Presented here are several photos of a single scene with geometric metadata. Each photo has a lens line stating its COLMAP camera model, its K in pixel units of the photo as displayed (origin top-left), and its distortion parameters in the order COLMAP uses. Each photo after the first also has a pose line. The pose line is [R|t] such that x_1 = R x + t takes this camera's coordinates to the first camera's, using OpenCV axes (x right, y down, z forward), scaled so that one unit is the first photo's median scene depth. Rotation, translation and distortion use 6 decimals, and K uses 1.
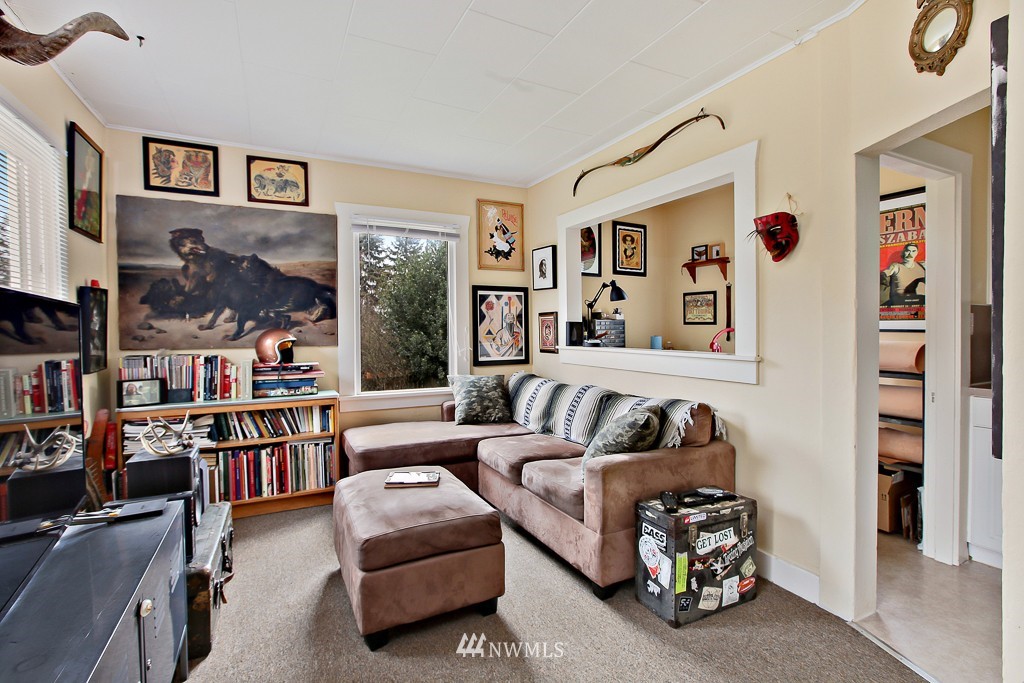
lens RADIAL K [[471.5, 0, 512.0], [0, 471.5, 341.5], [0, 0, 1]] dist [-0.002293, -0.000110]
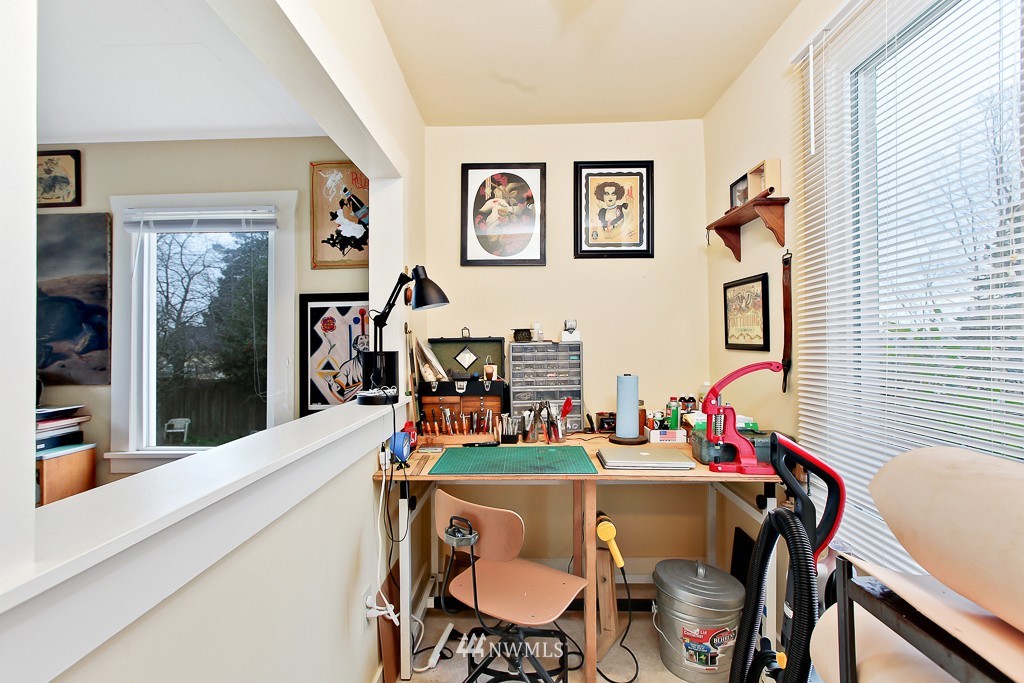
lens RADIAL K [[486.6, 0, 512.0], [0, 486.6, 341.5], [0, 0, 1]] dist [0.012686, 0.000792]
pose [[0.869534, -0.011249, -0.493744, 0.499336], [-0.002837, 0.999610, -0.027771, -0.034889], [0.493864, 0.025548, 0.869164, 0.549182]]
